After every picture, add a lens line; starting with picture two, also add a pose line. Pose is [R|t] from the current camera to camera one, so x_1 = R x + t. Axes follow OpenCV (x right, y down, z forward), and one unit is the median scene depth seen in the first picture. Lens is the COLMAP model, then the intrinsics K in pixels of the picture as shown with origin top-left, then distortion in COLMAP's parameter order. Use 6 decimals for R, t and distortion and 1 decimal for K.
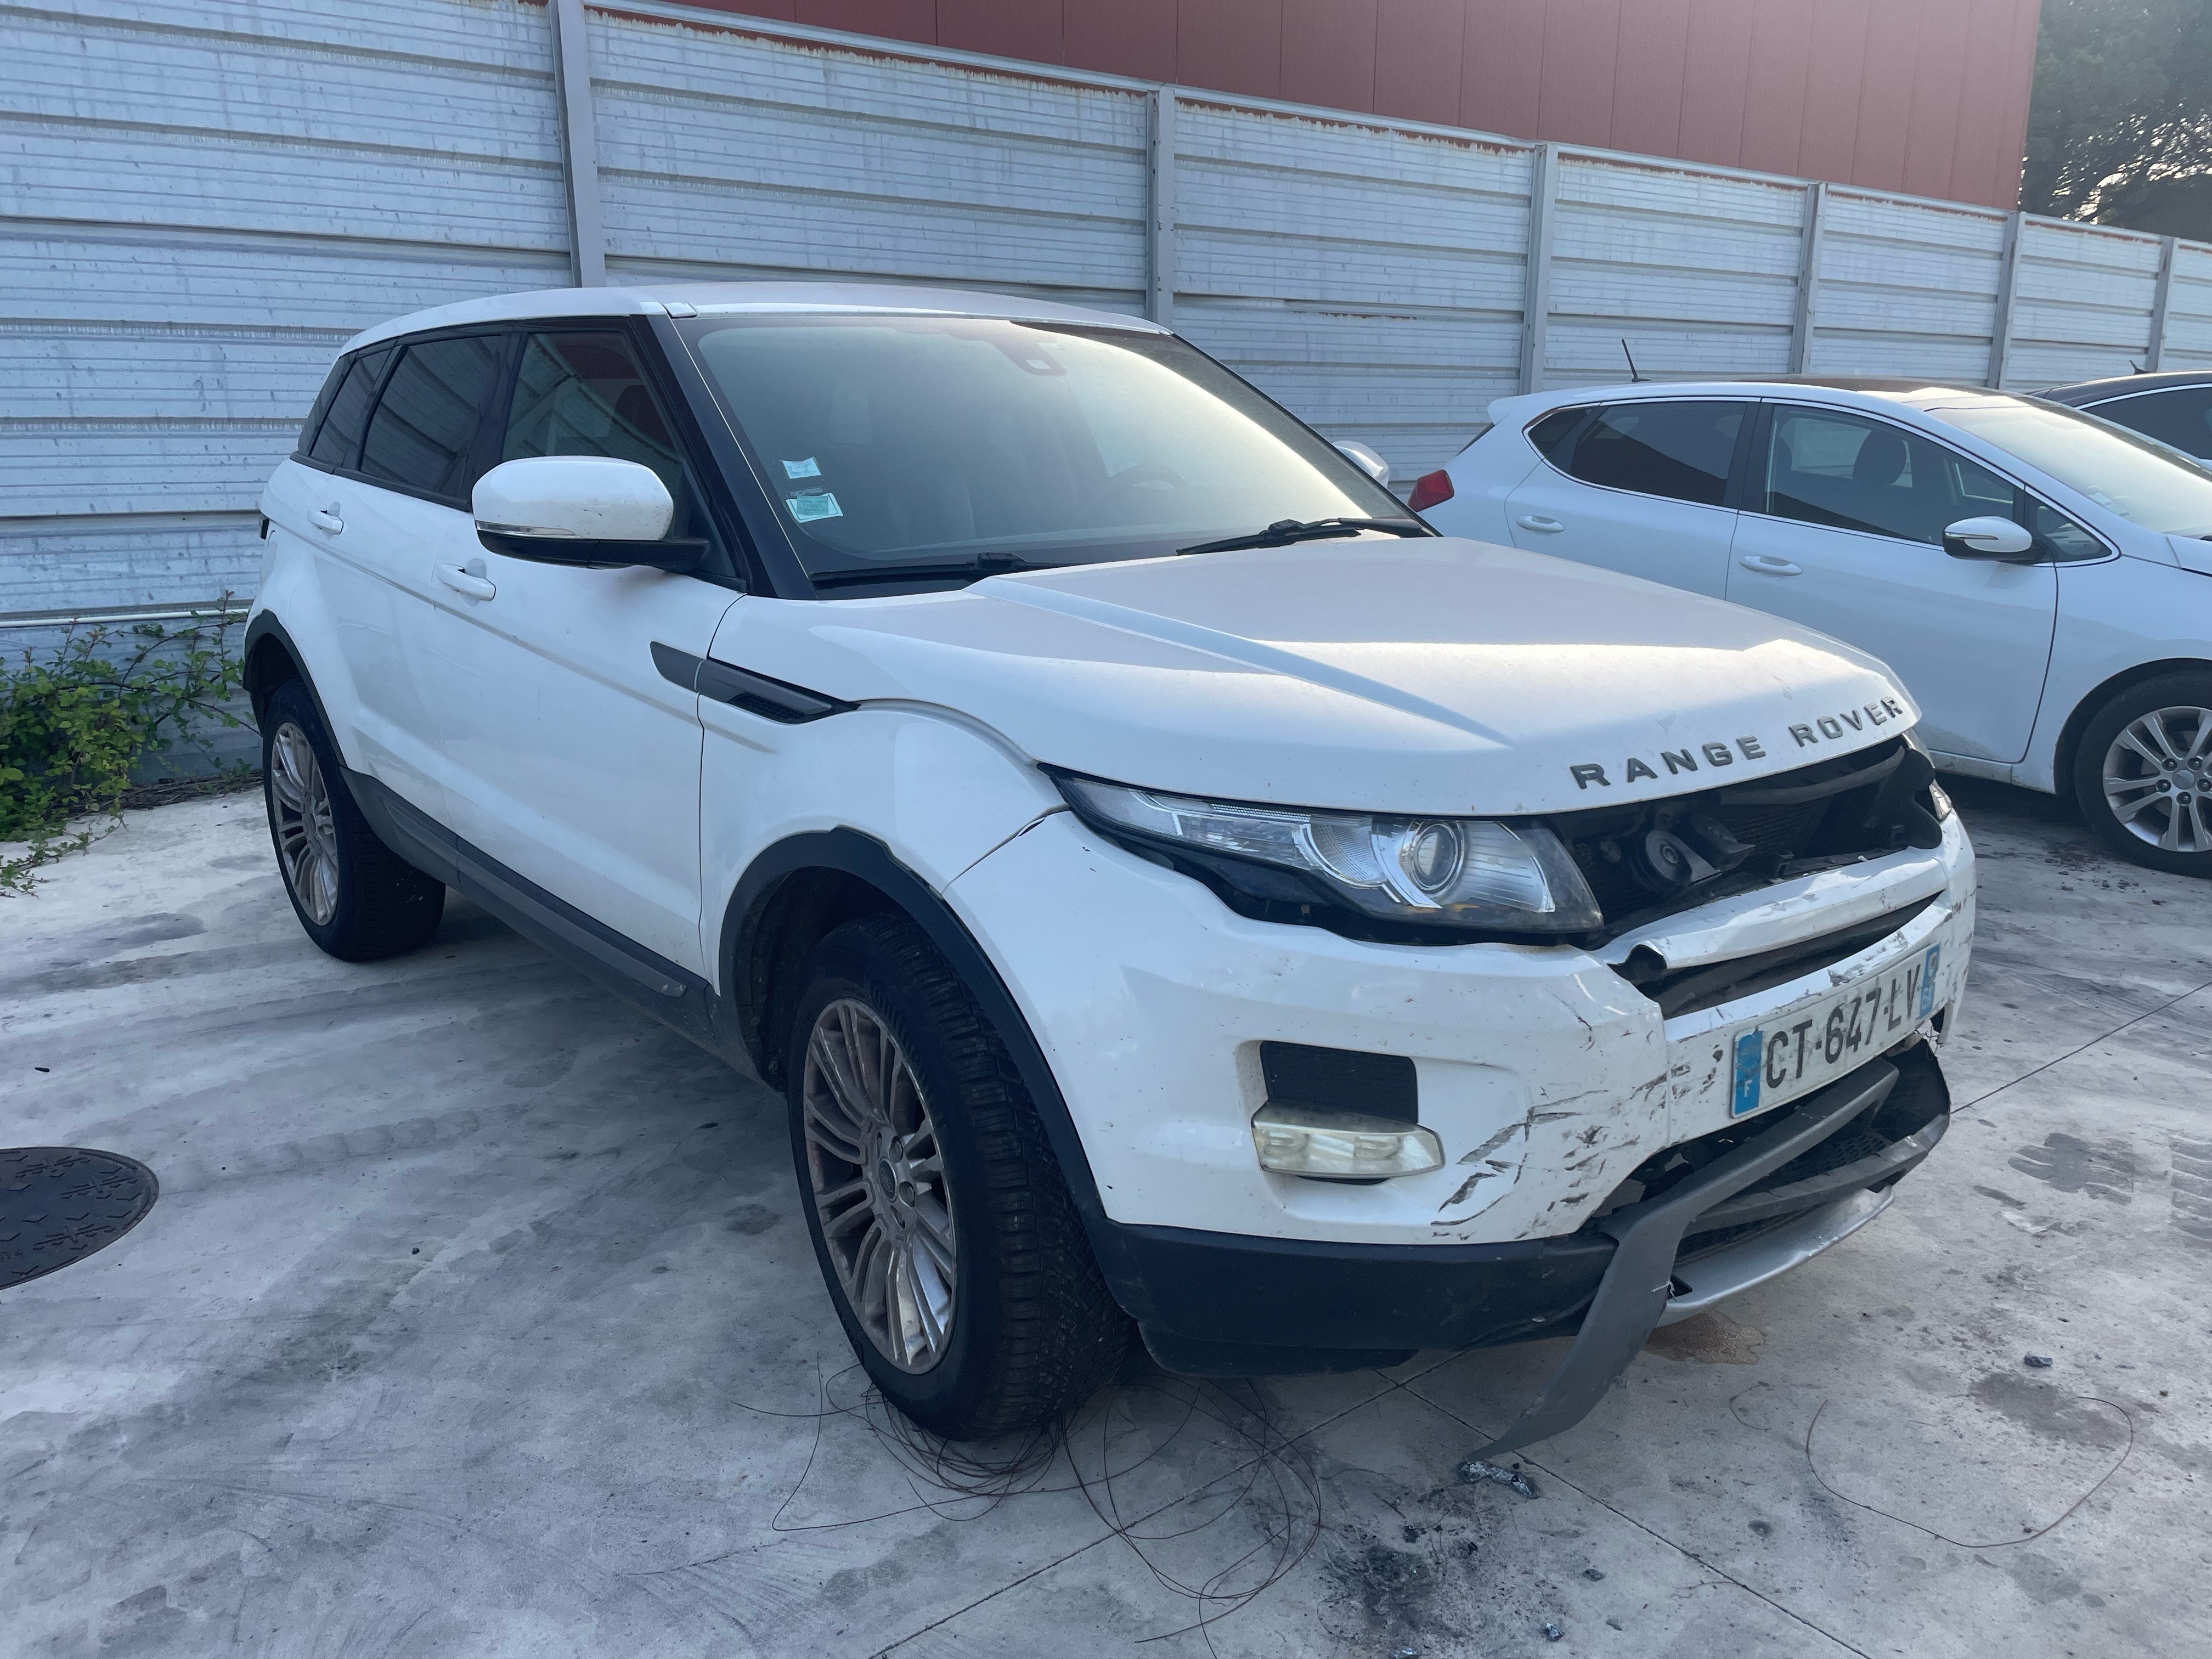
lens RADIAL K [[1656.6, 0, 1085.5], [0, 1656.6, 841.9], [0, 0, 1]] dist [0.081526, -0.104624]
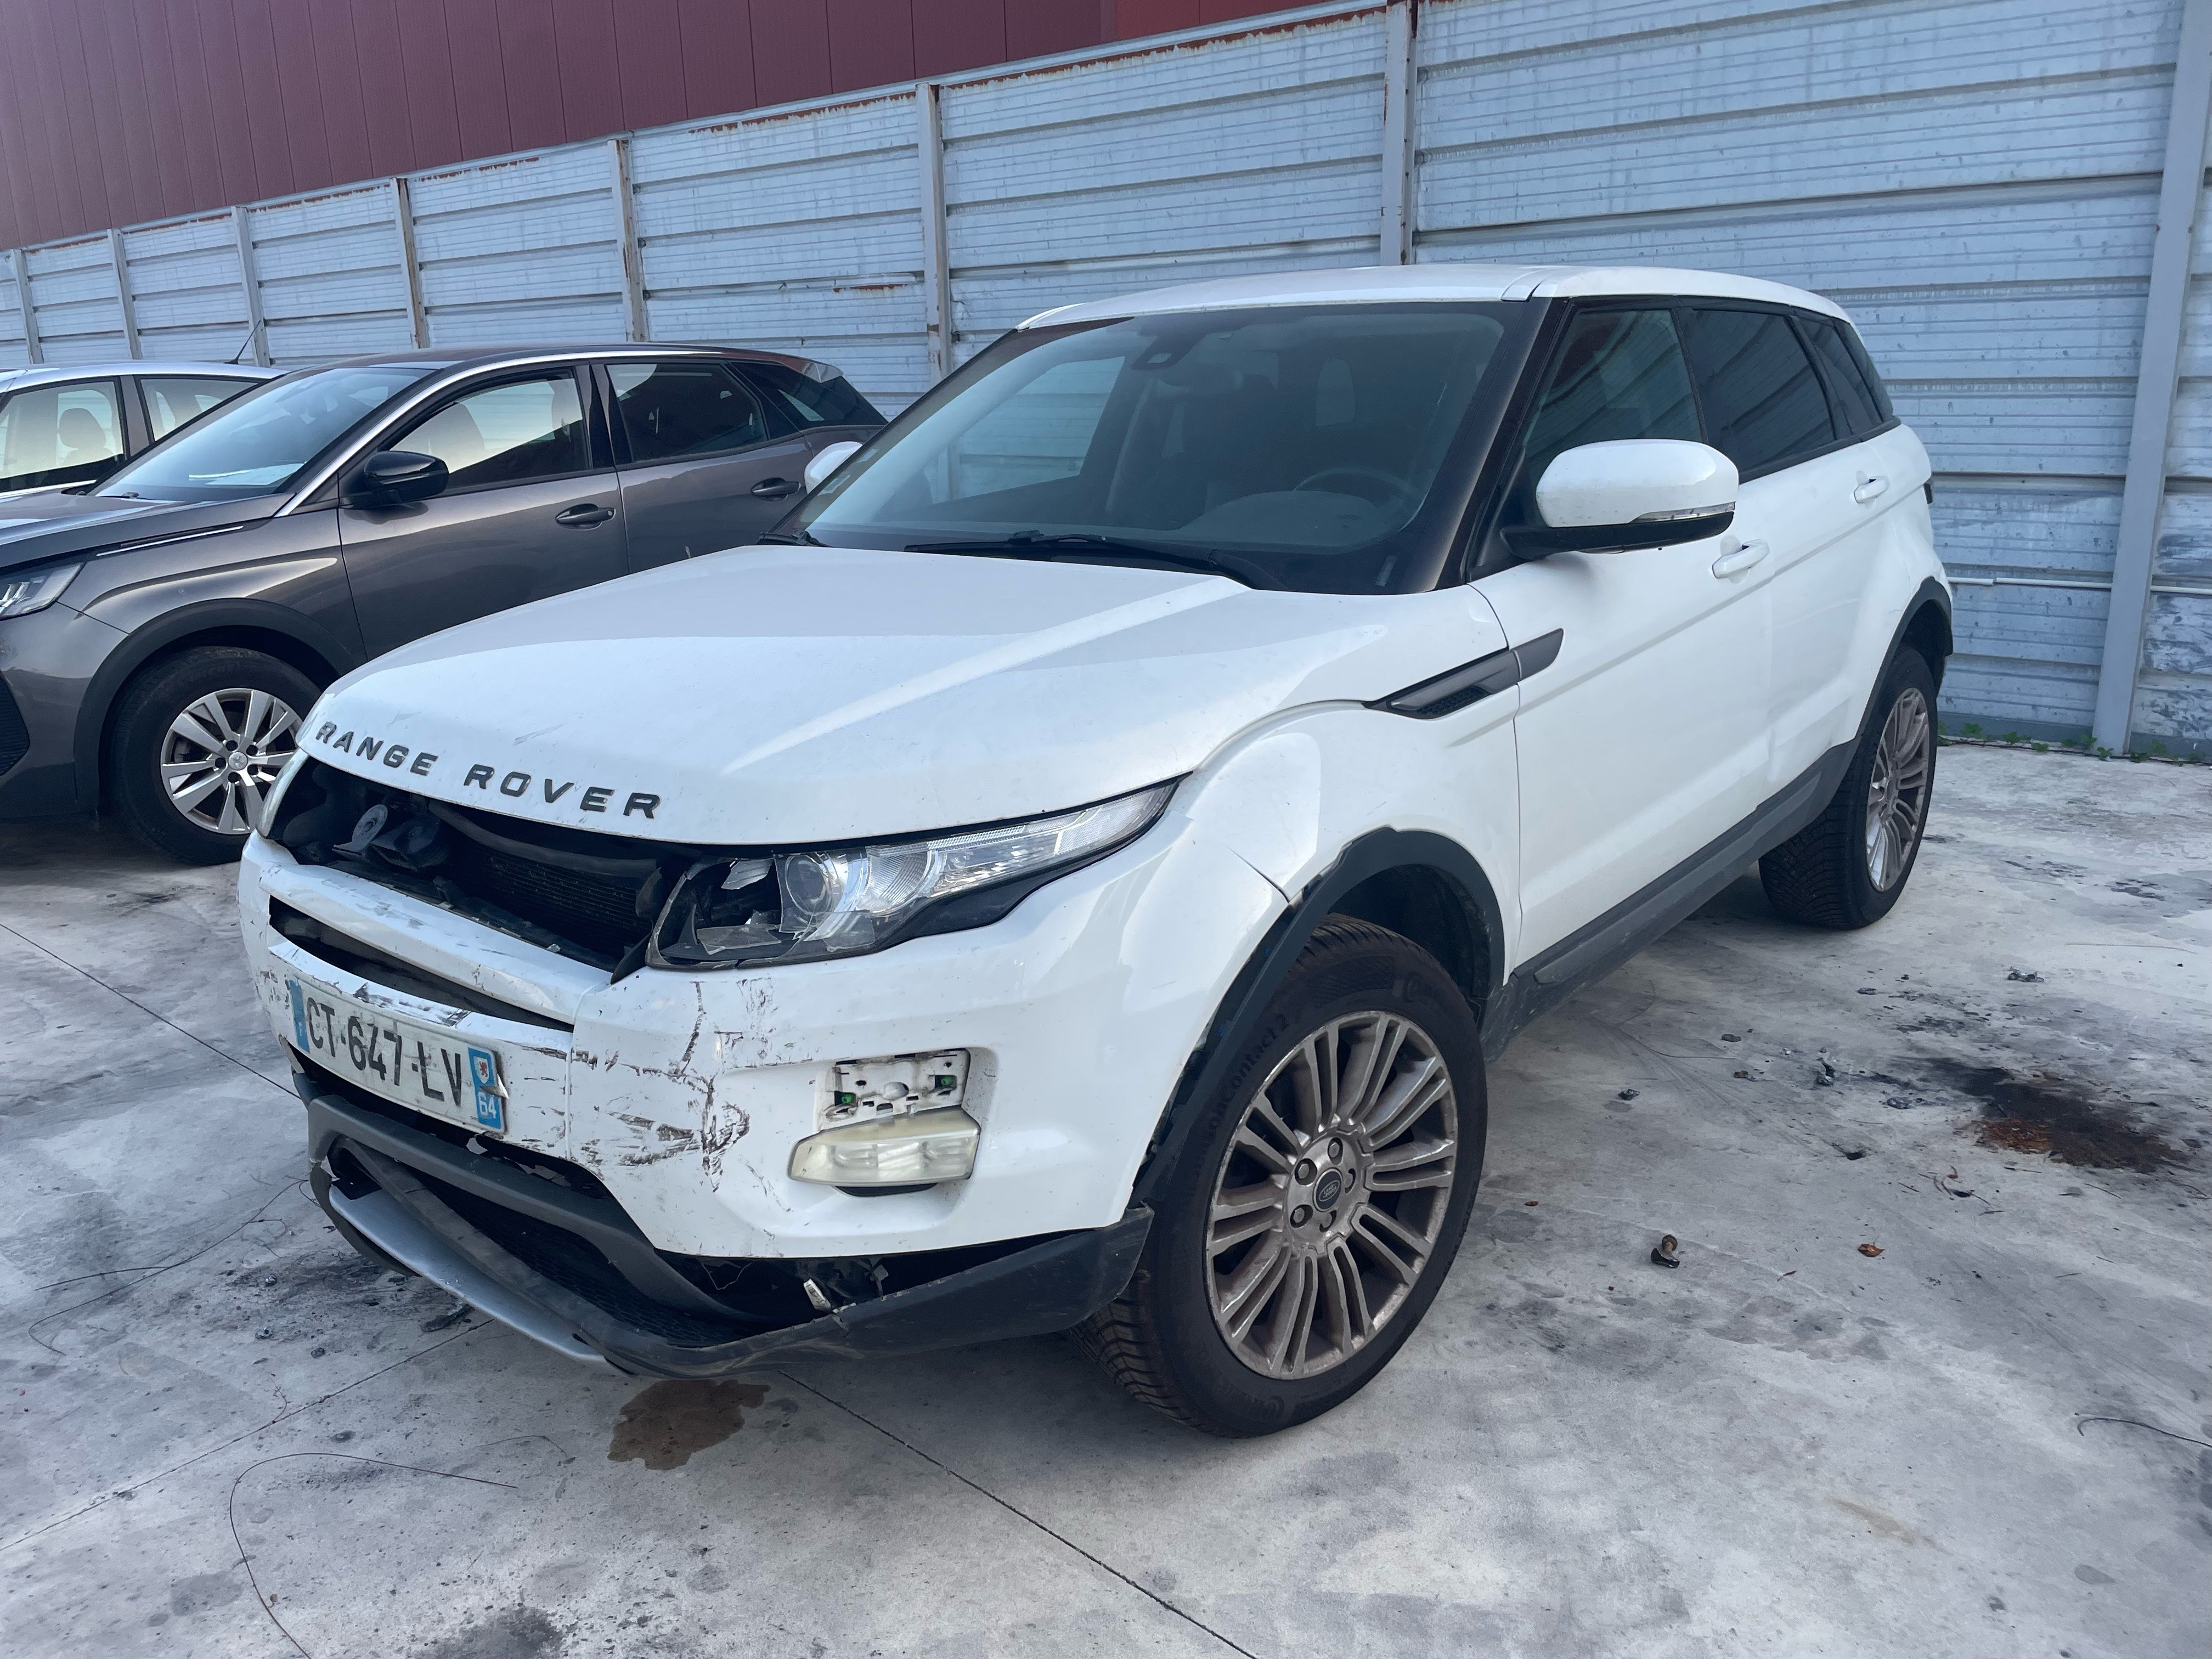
lens RADIAL K [[1656.6, 0, 1085.5], [0, 1656.6, 841.9], [0, 0, 1]] dist [0.081526, -0.104624]
pose [[0.182890, 0.258743, -0.948474, 1.427620], [-0.220496, 0.950964, 0.216905, -0.316693], [0.958088, 0.169465, 0.230974, 1.126404]]
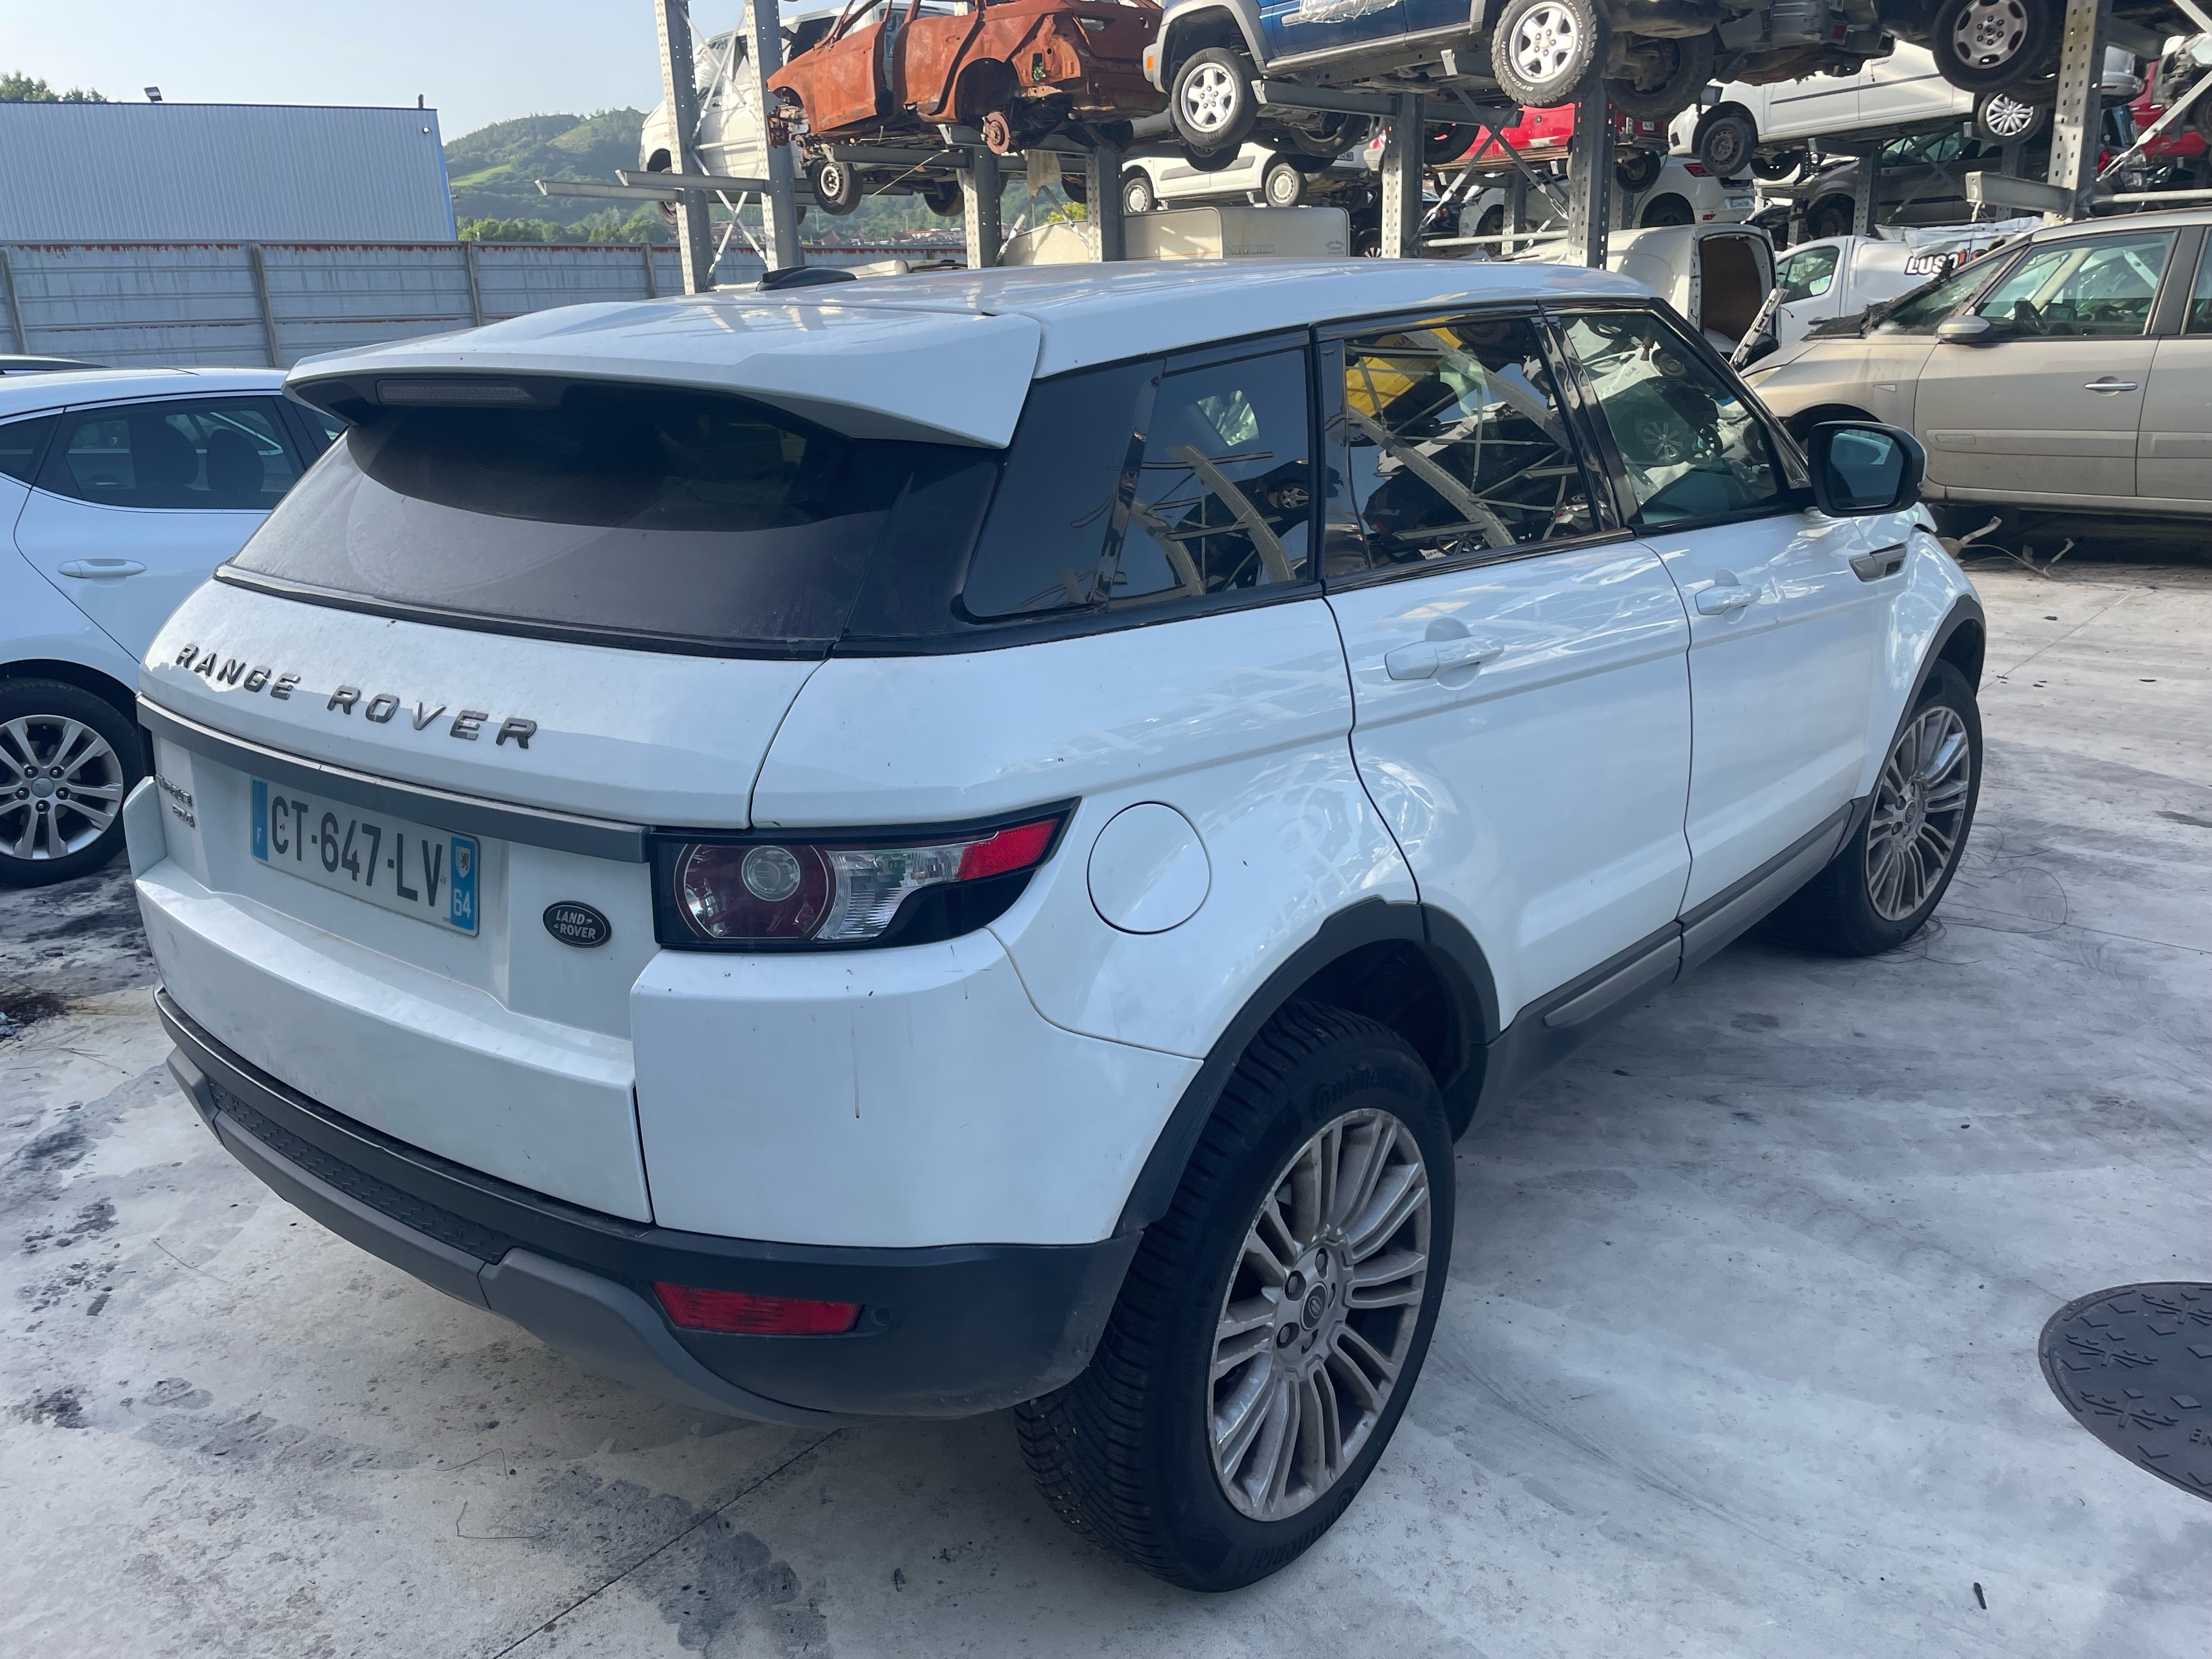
lens RADIAL K [[1656.6, 0, 1085.5], [0, 1656.6, 841.9], [0, 0, 1]] dist [0.081526, -0.104624]
pose [[-0.171979, -0.288066, 0.942041, -1.697838], [0.294777, 0.897423, 0.328237, -0.616570], [-0.939963, 0.334142, -0.069423, 2.036383]]
